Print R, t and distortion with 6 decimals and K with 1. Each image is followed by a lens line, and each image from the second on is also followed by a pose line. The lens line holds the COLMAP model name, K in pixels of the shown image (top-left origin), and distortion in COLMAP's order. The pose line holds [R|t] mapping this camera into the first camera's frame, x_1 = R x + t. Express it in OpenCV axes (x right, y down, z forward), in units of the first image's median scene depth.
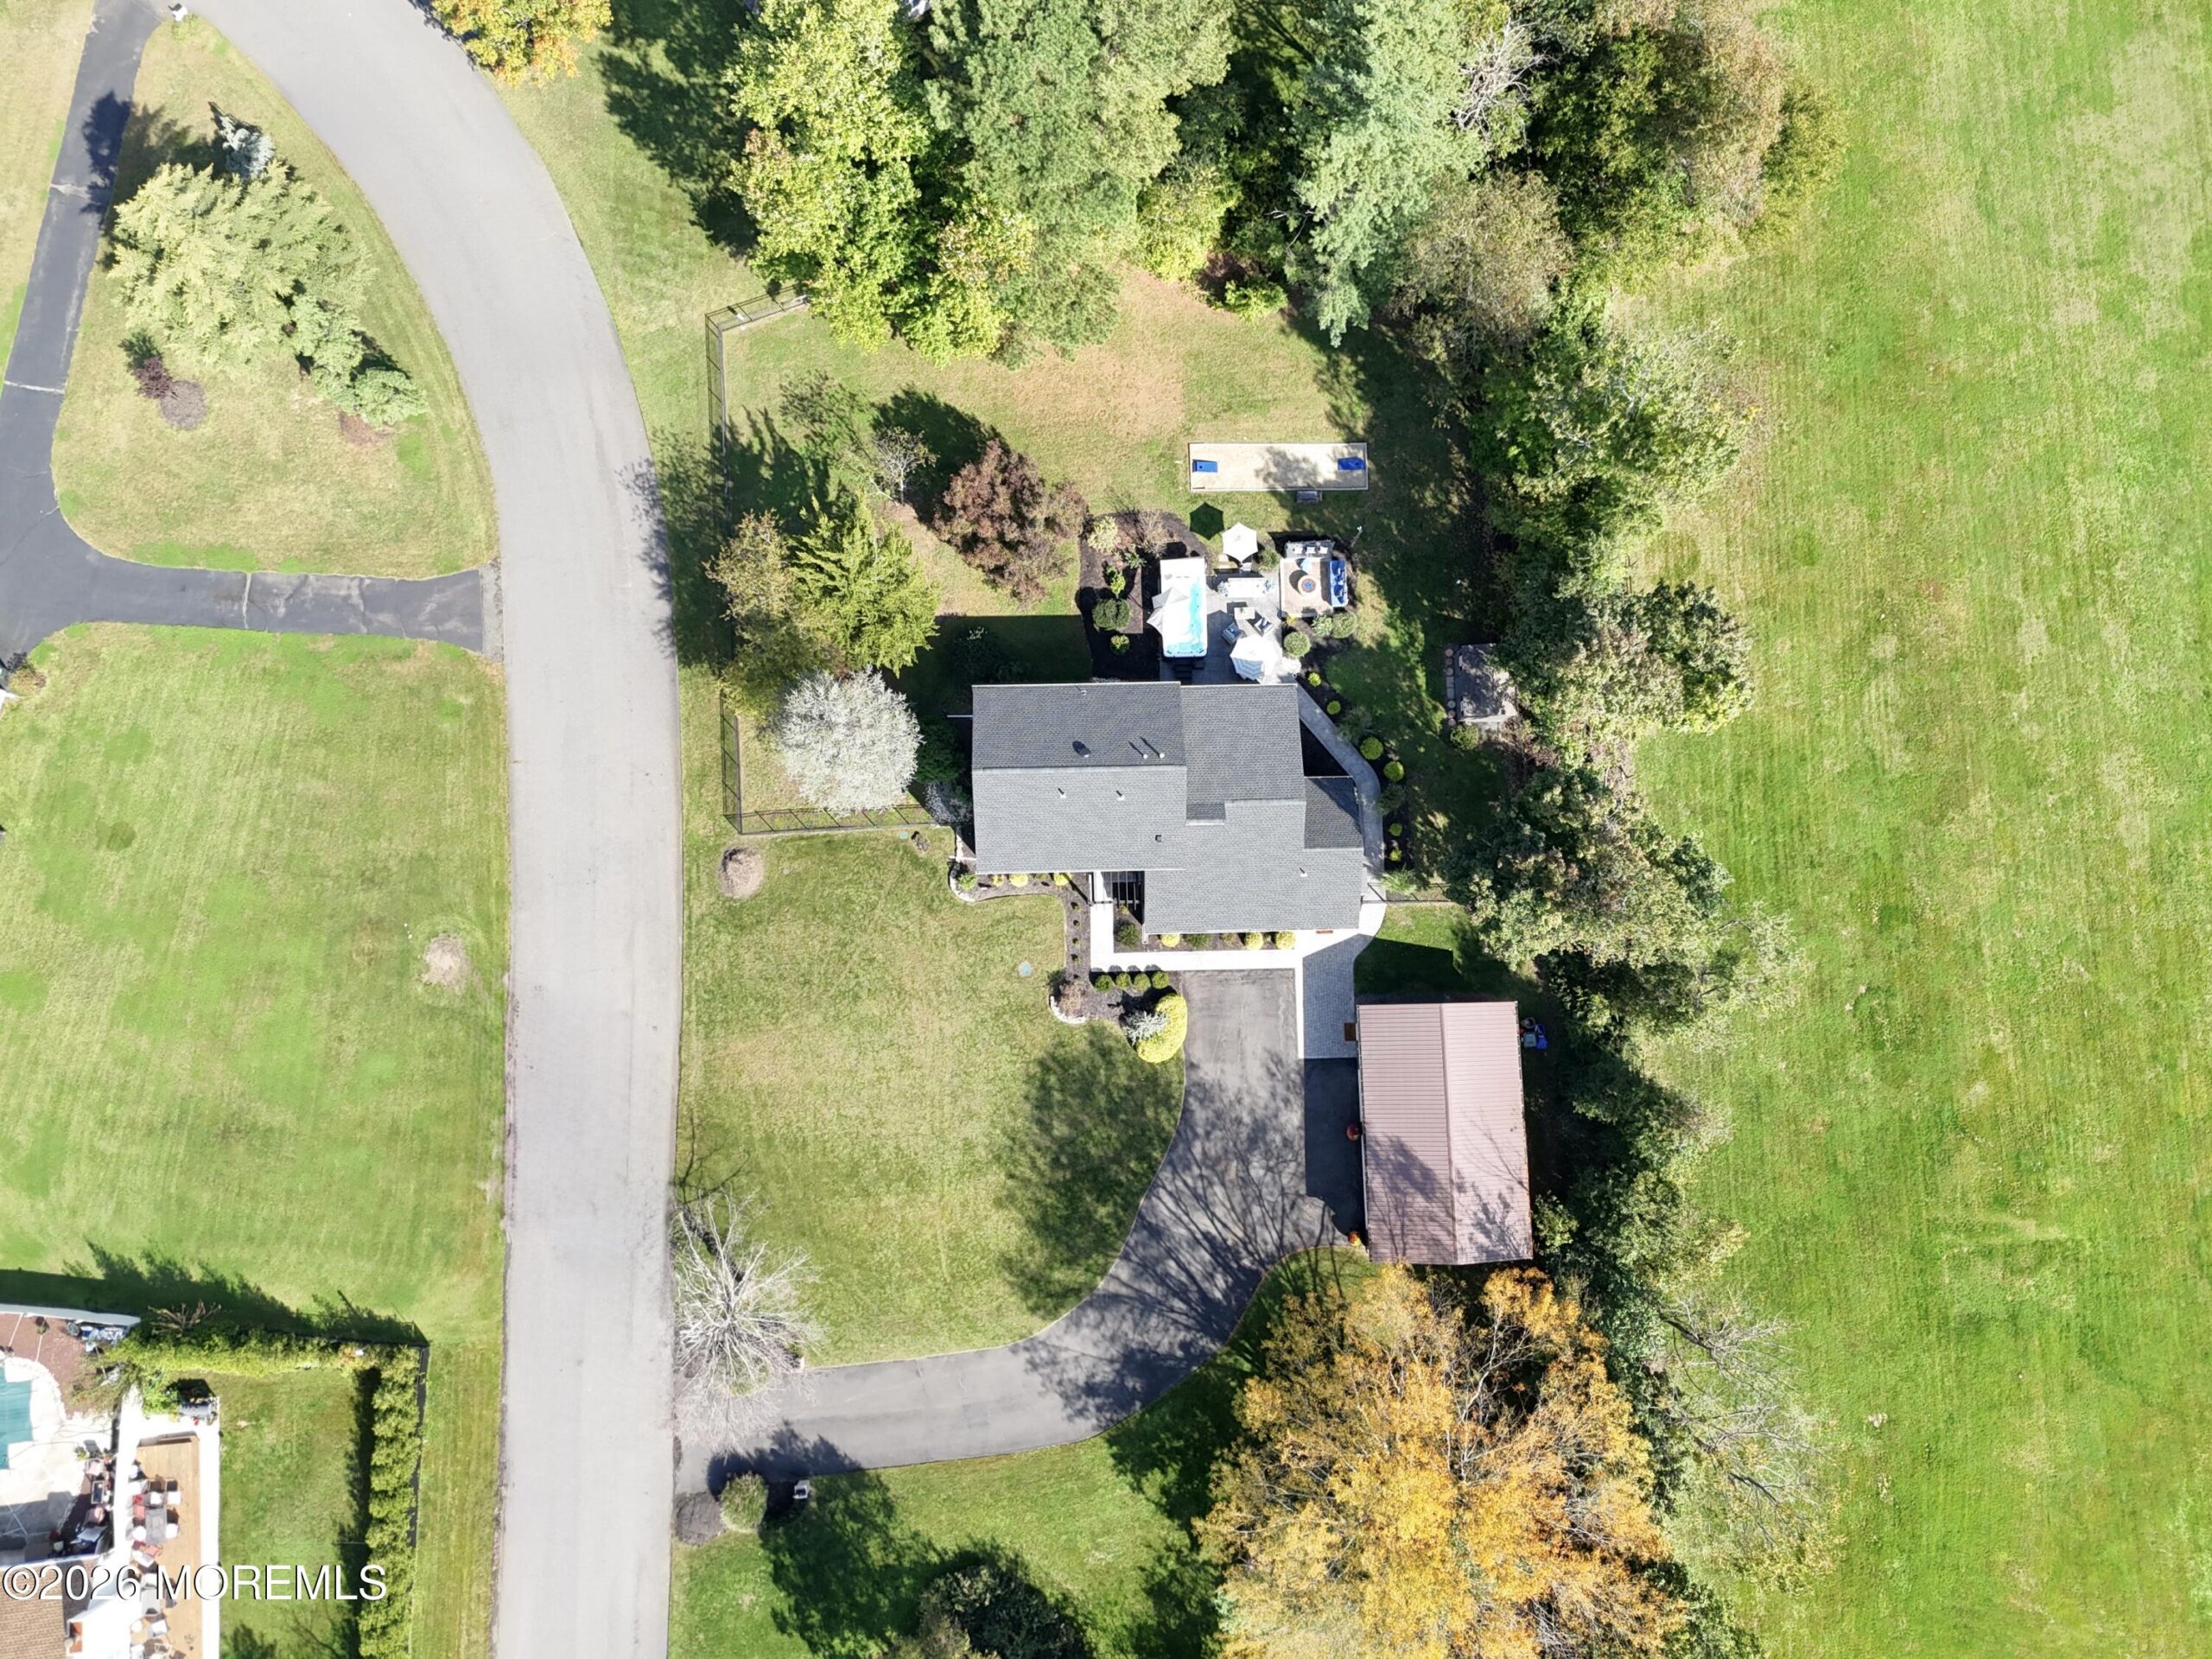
lens RADIAL K [[1569.5, 0, 1106.0], [0, 1569.5, 829.5], [0, 0, 1]] dist [0.044413, -0.066038]
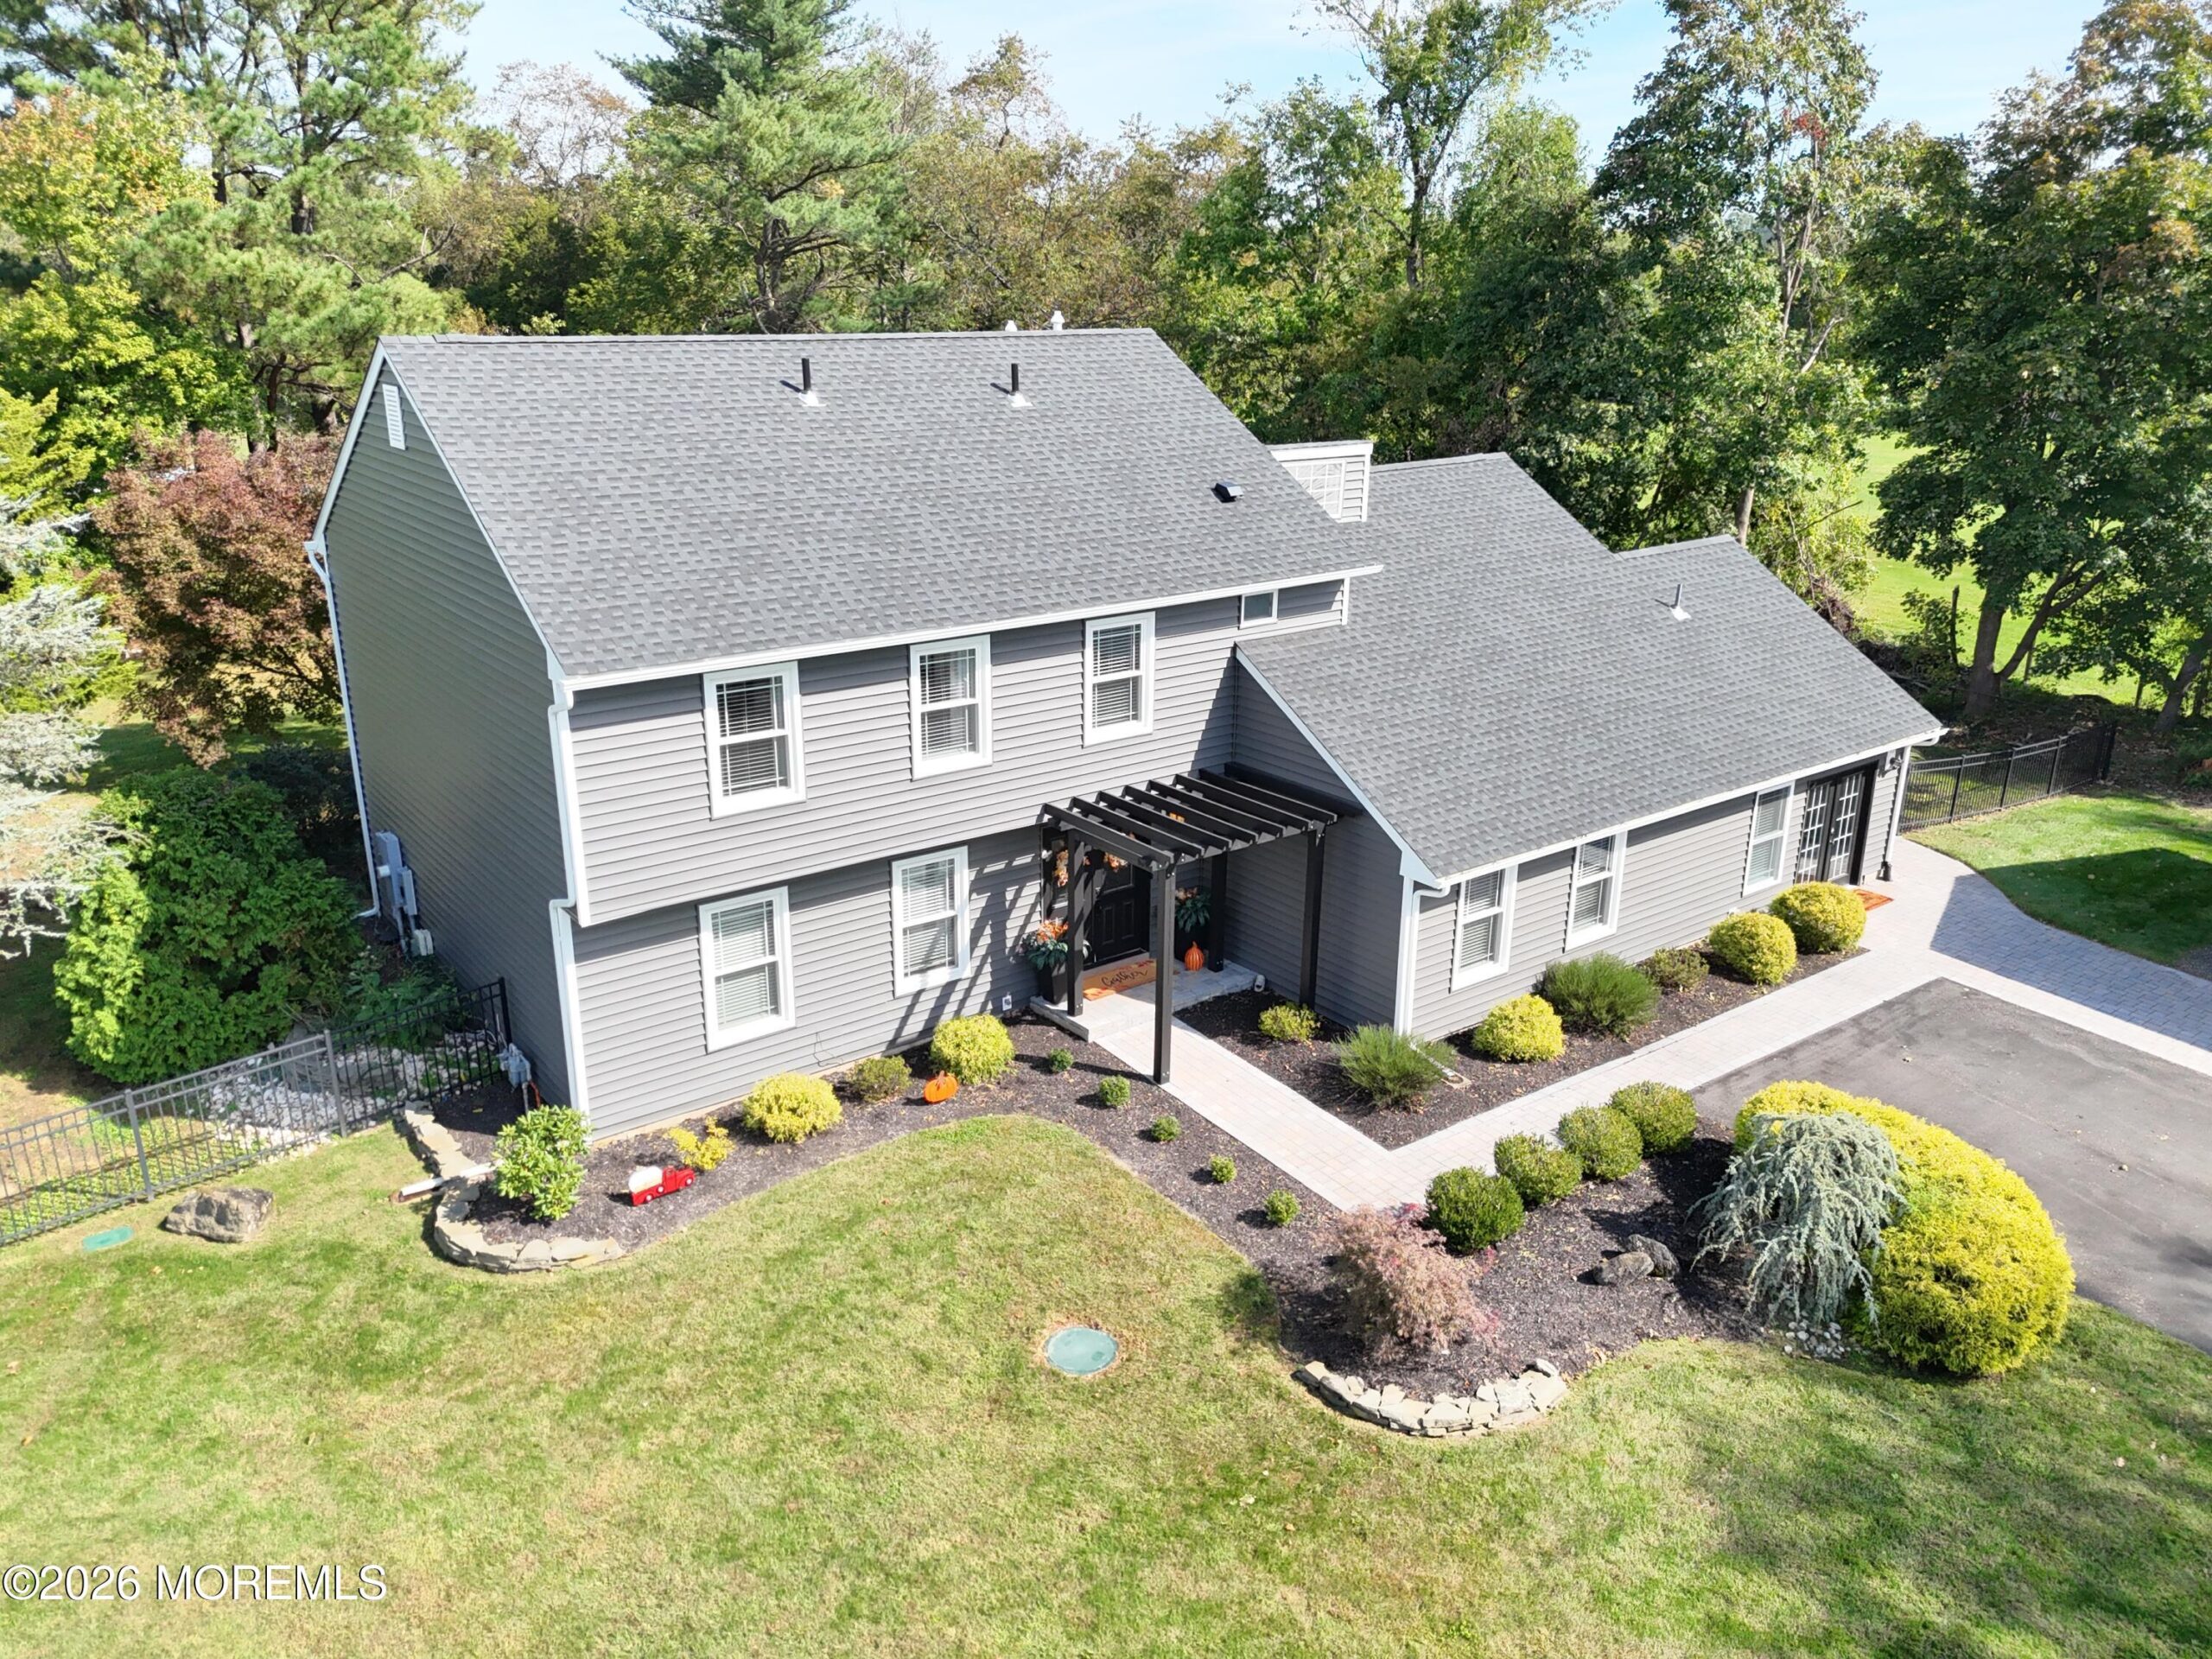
lens RADIAL K [[1607.4, 0, 1108.5], [0, 1607.4, 828.2], [0, 0, 1]] dist [0.085003, -0.086975]
pose [[0.809080, -0.218805, 0.545448, -0.126276], [0.585277, 0.384161, -0.714053, 0.190684], [-0.053301, 0.896964, 0.438878, 0.876205]]
